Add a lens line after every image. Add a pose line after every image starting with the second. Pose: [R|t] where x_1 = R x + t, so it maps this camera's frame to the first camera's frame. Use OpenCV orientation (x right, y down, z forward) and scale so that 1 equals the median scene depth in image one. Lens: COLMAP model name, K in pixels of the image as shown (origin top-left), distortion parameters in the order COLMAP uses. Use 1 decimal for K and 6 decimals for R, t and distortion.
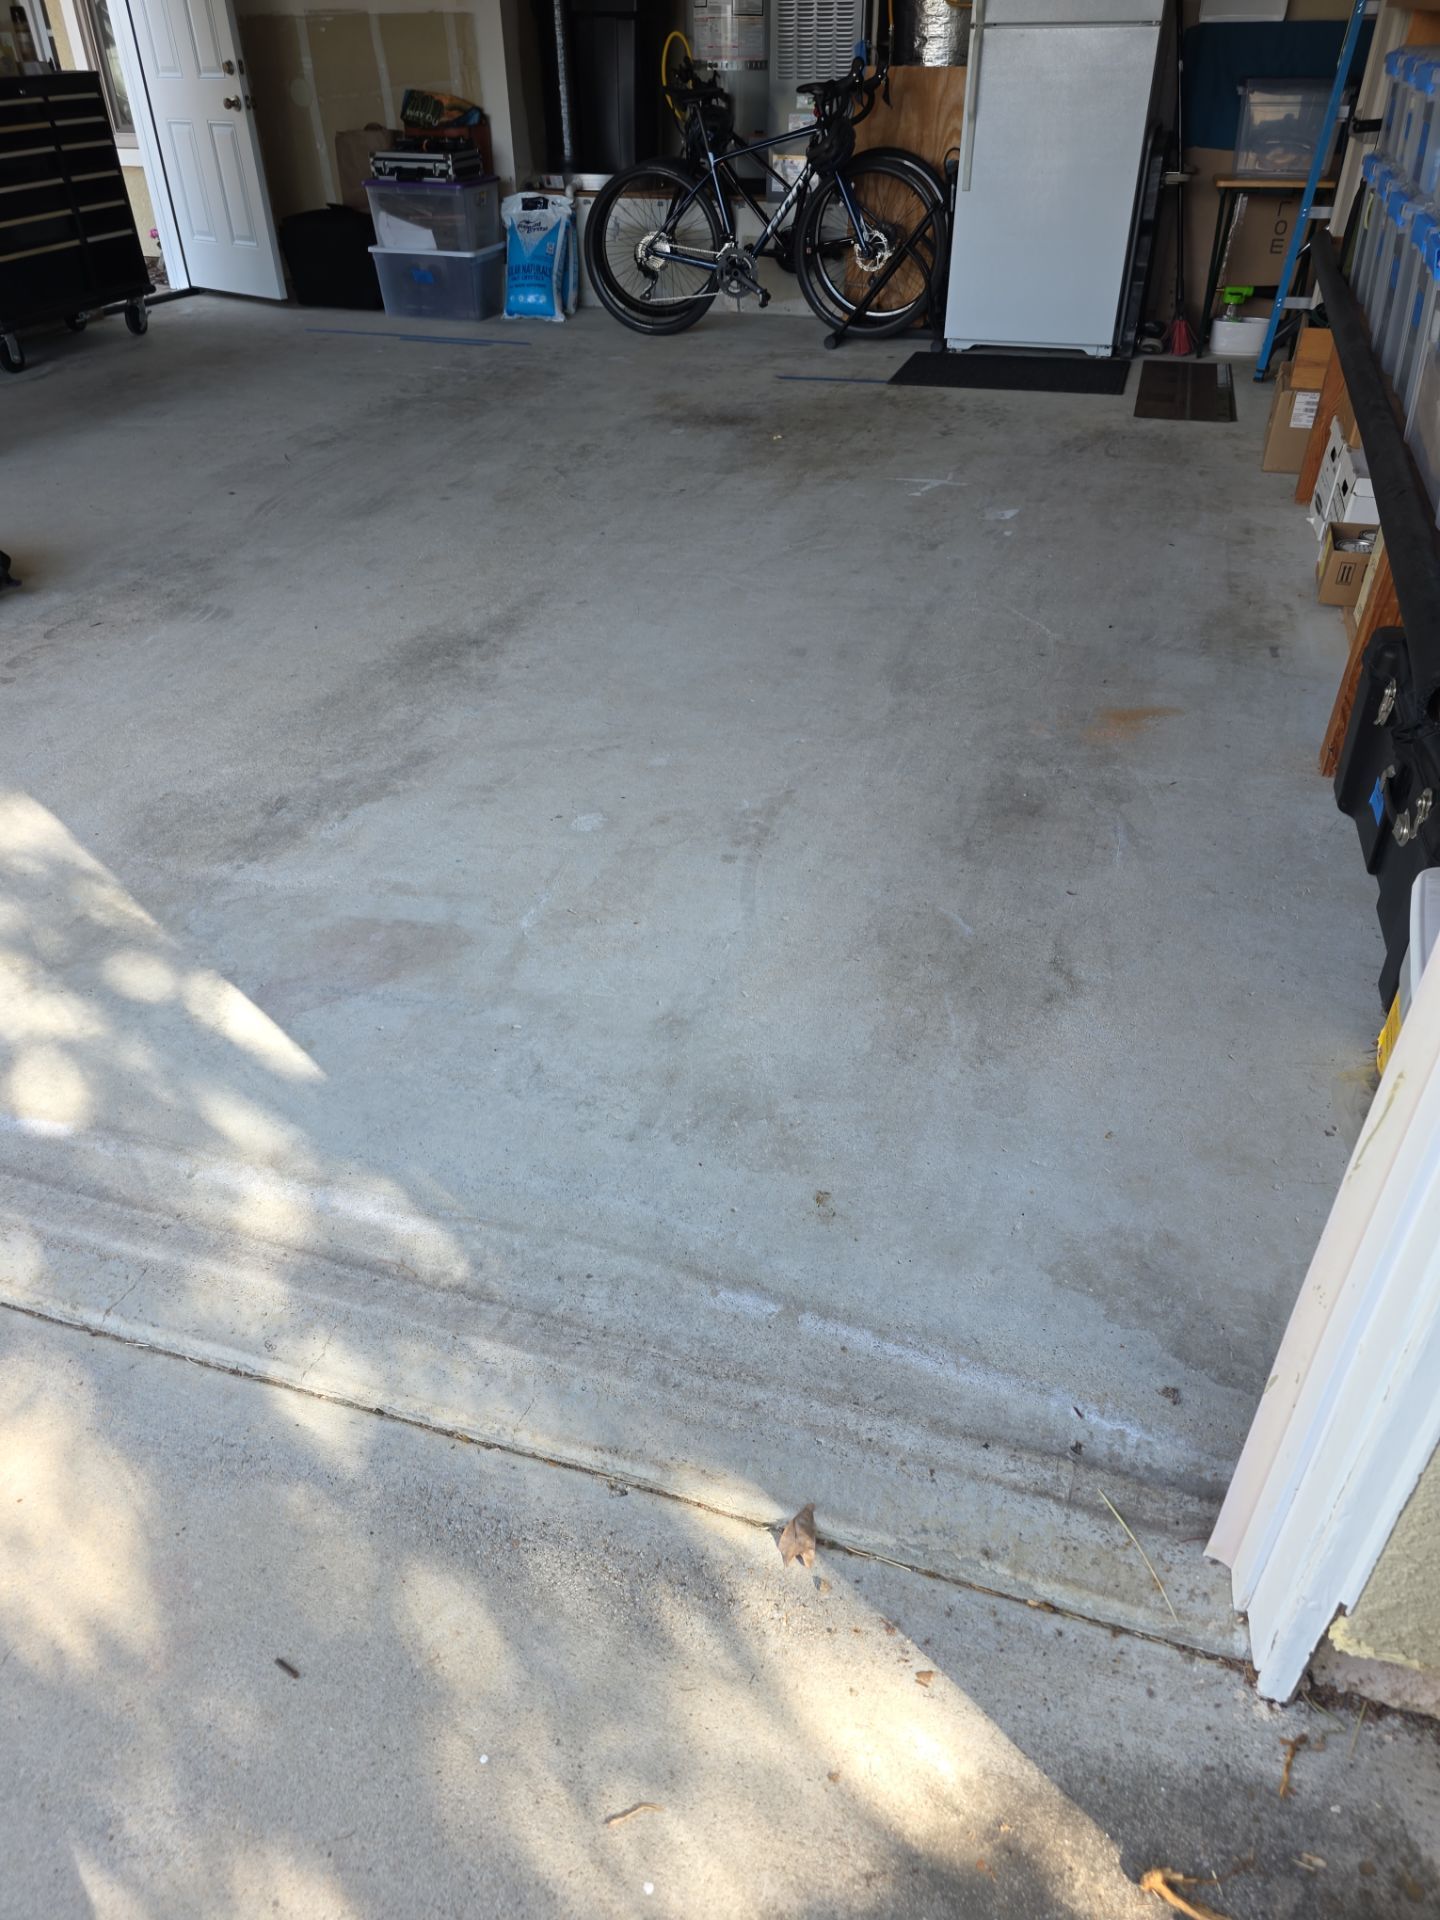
lens RADIAL K [[1281.4, 0, 723.9], [0, 1281.4, 964.0], [0, 0, 1]] dist [0.071303, -0.075210]
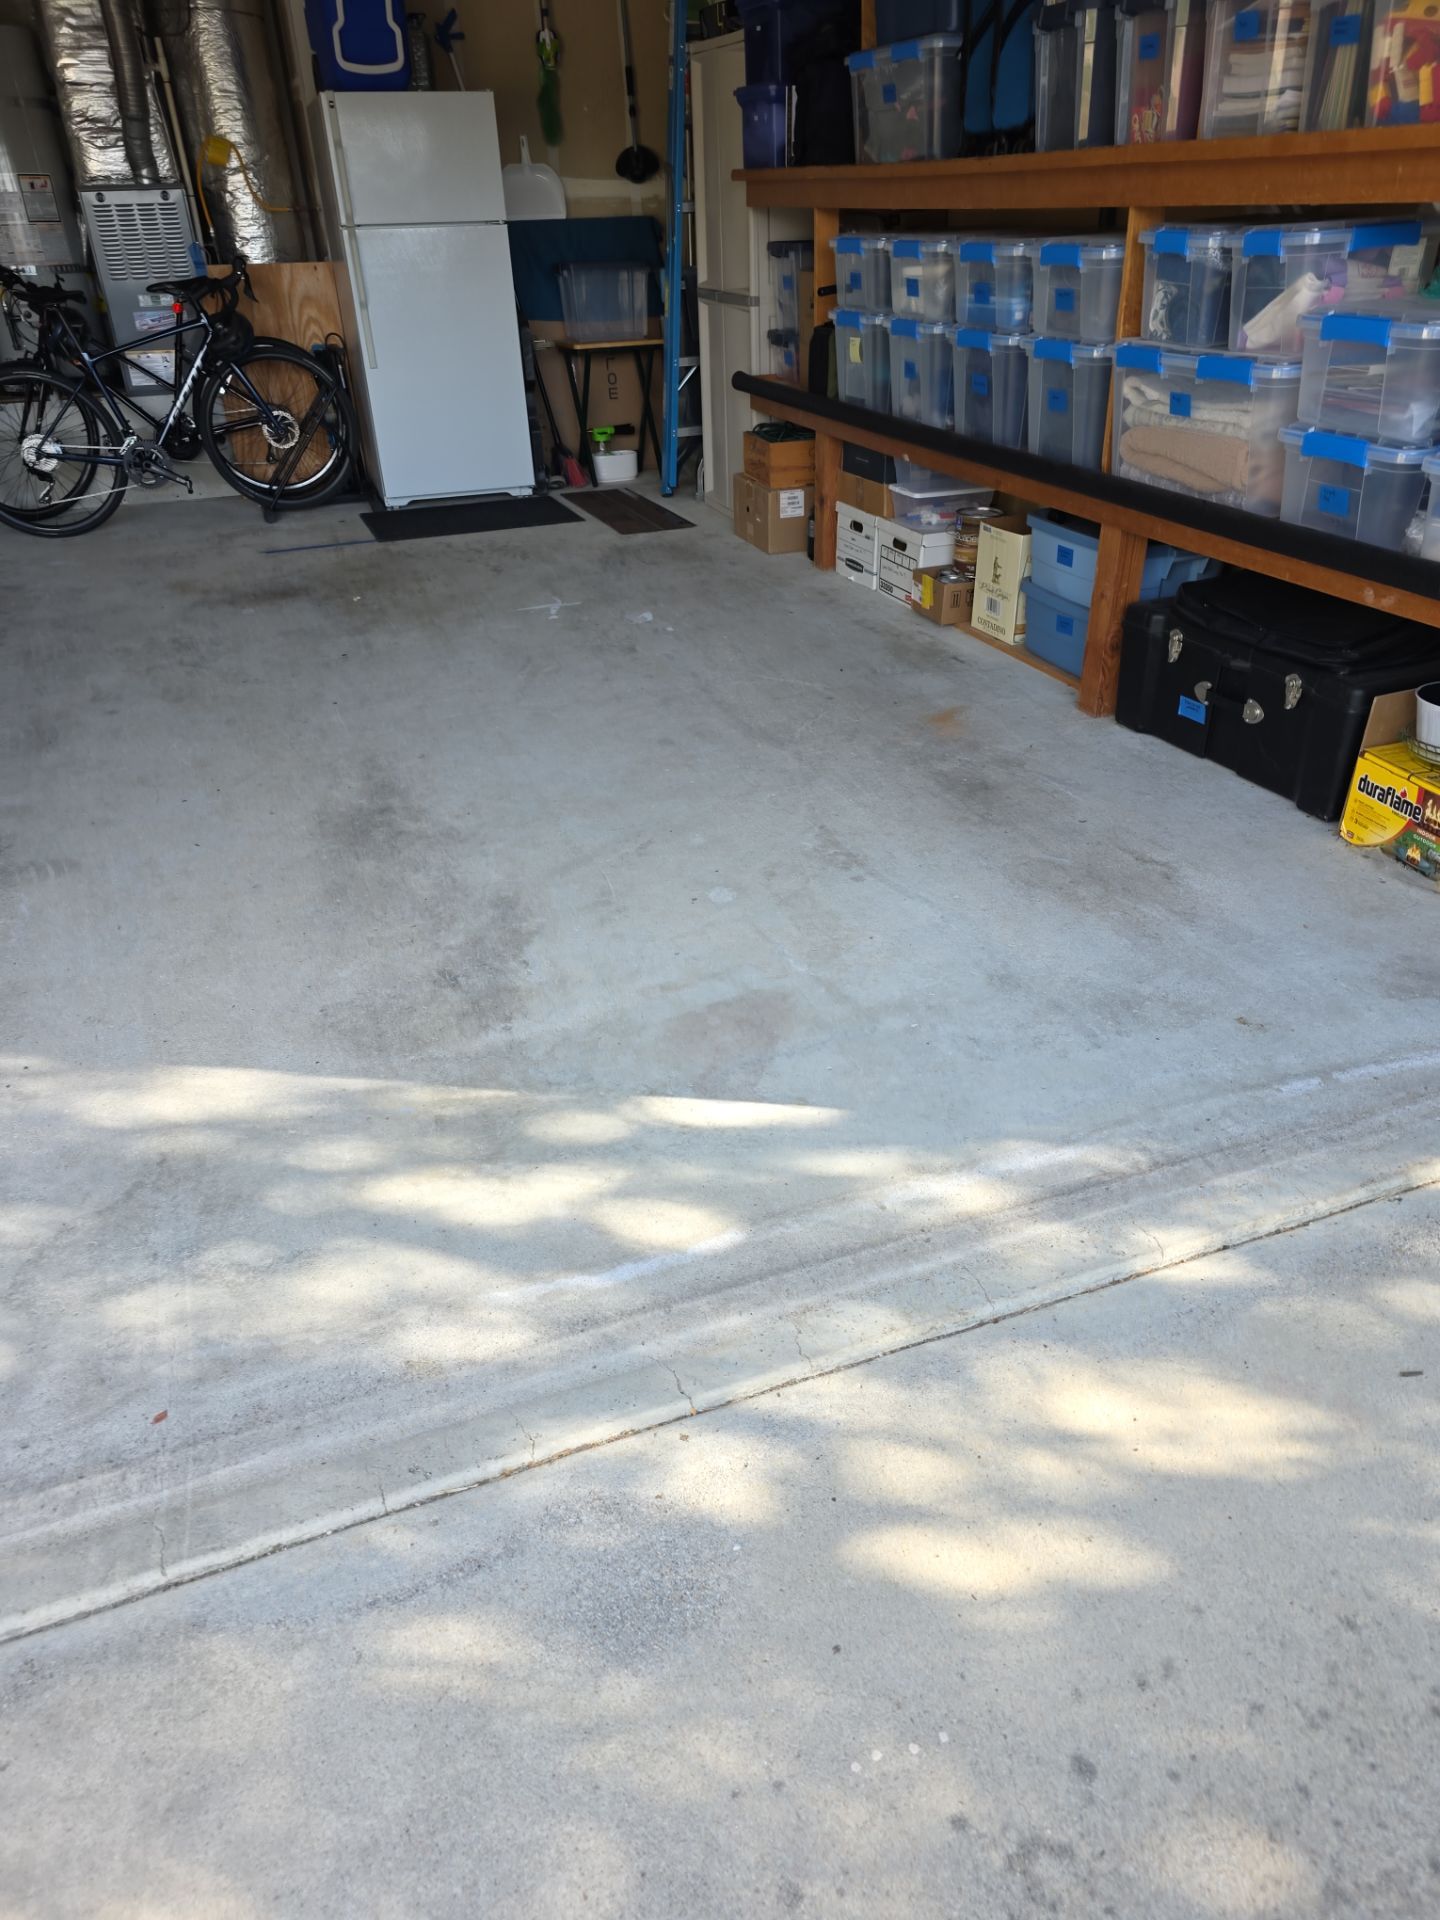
lens RADIAL K [[1281.4, 0, 723.9], [0, 1281.4, 964.0], [0, 0, 1]] dist [0.071303, -0.075210]
pose [[0.783337, -0.322598, 0.531332, -0.679540], [0.376974, 0.926200, 0.006572, -0.057953], [-0.494240, 0.195150, 0.847138, 0.061341]]
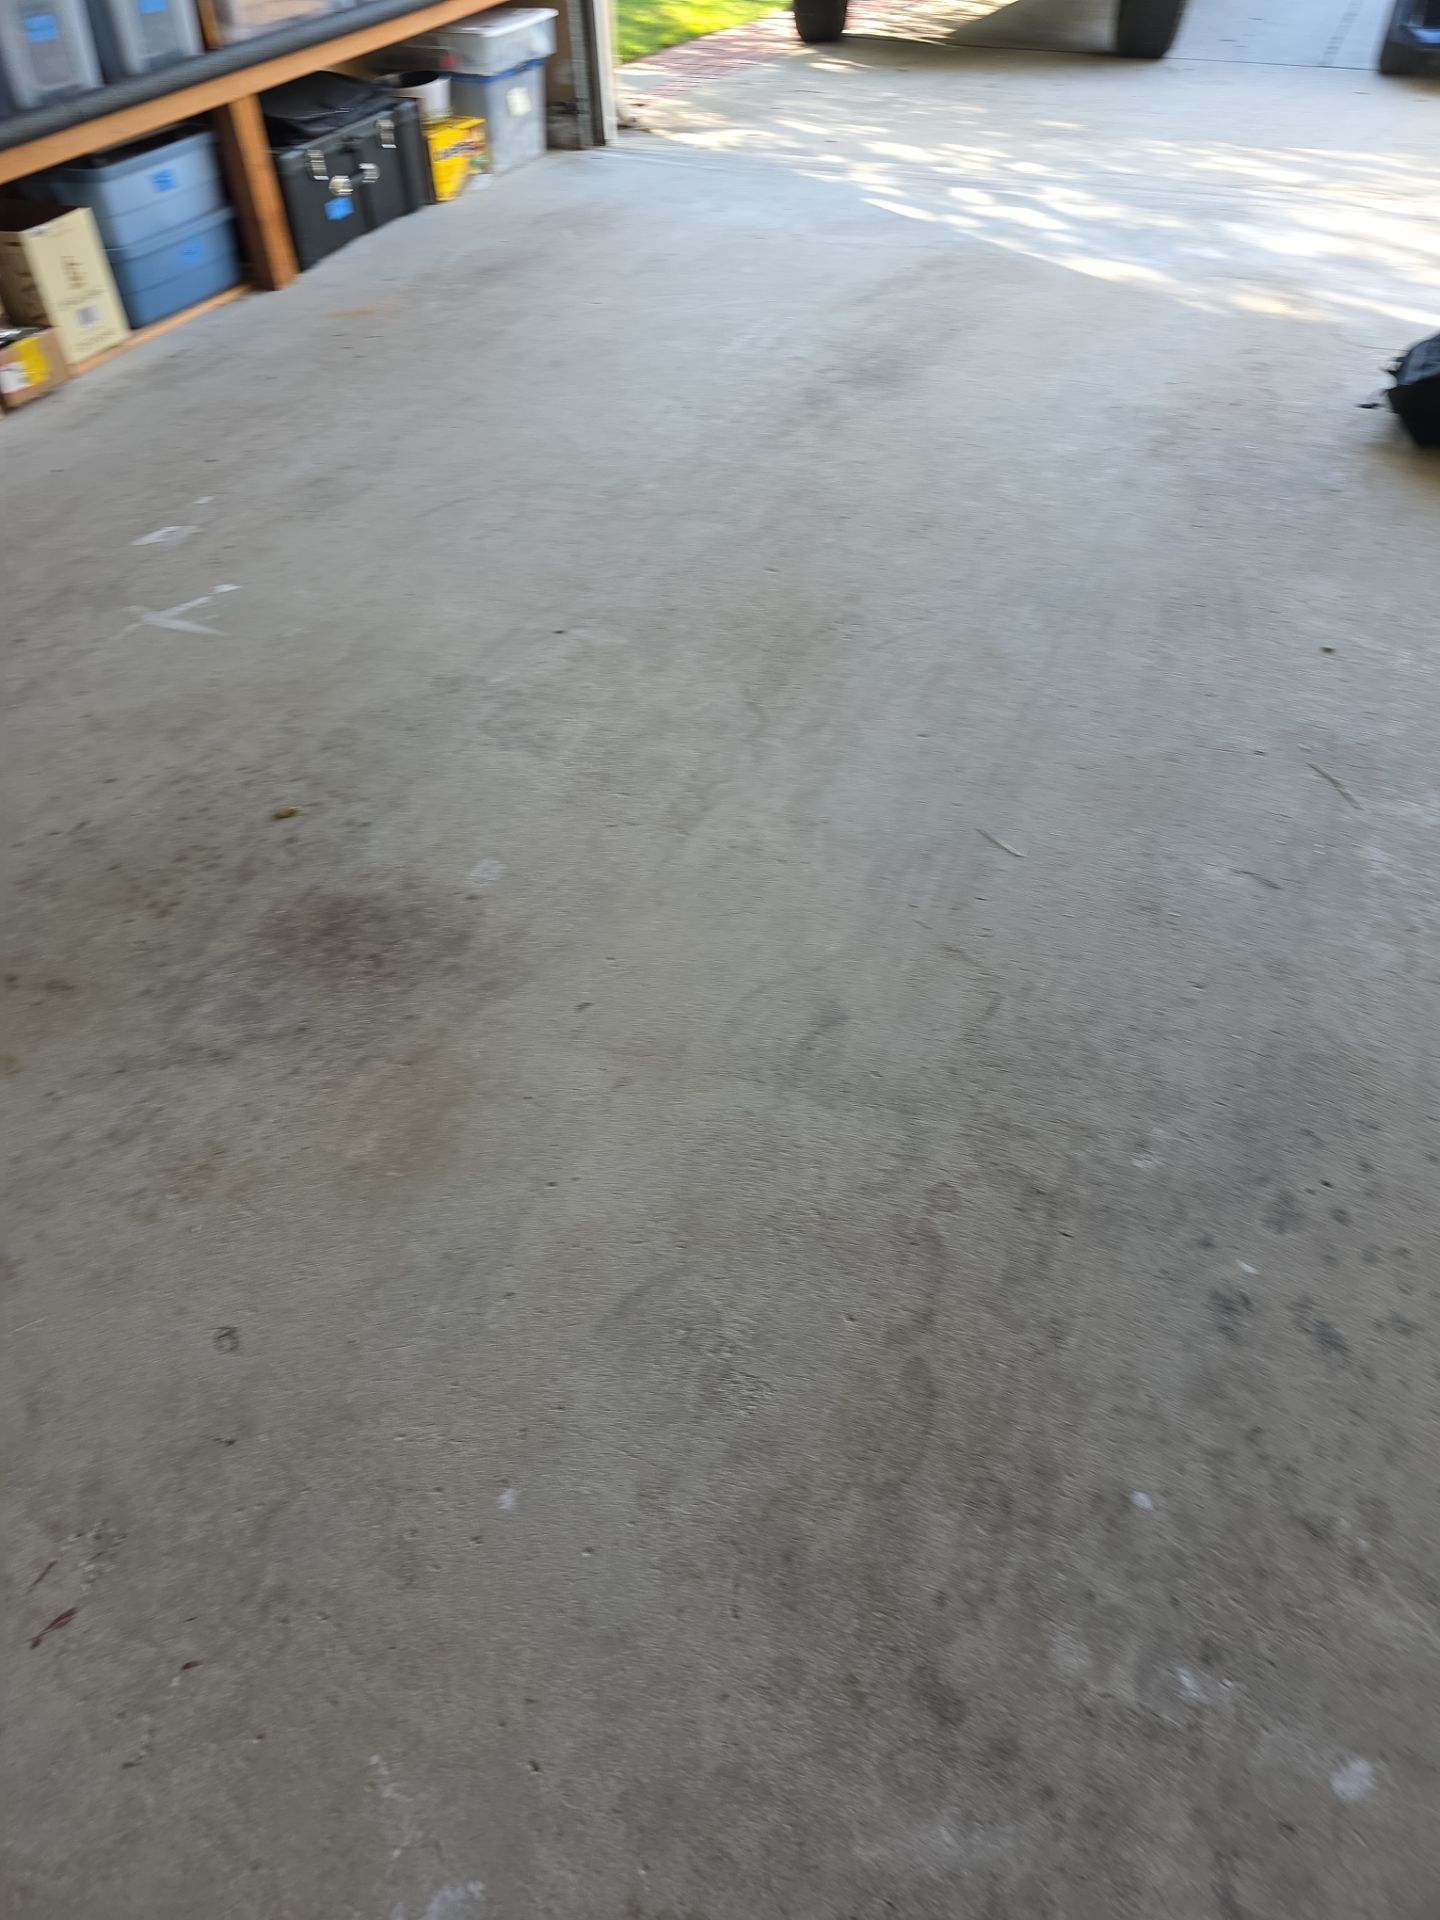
lens RADIAL K [[1281.4, 0, 723.9], [0, 1281.4, 964.0], [0, 0, 1]] dist [0.071303, -0.075210]
pose [[-0.990314, -0.051271, 0.129036, -0.317471], [0.118929, 0.166392, 0.978861, -1.513188], [-0.071658, 0.984726, -0.158683, 2.033121]]
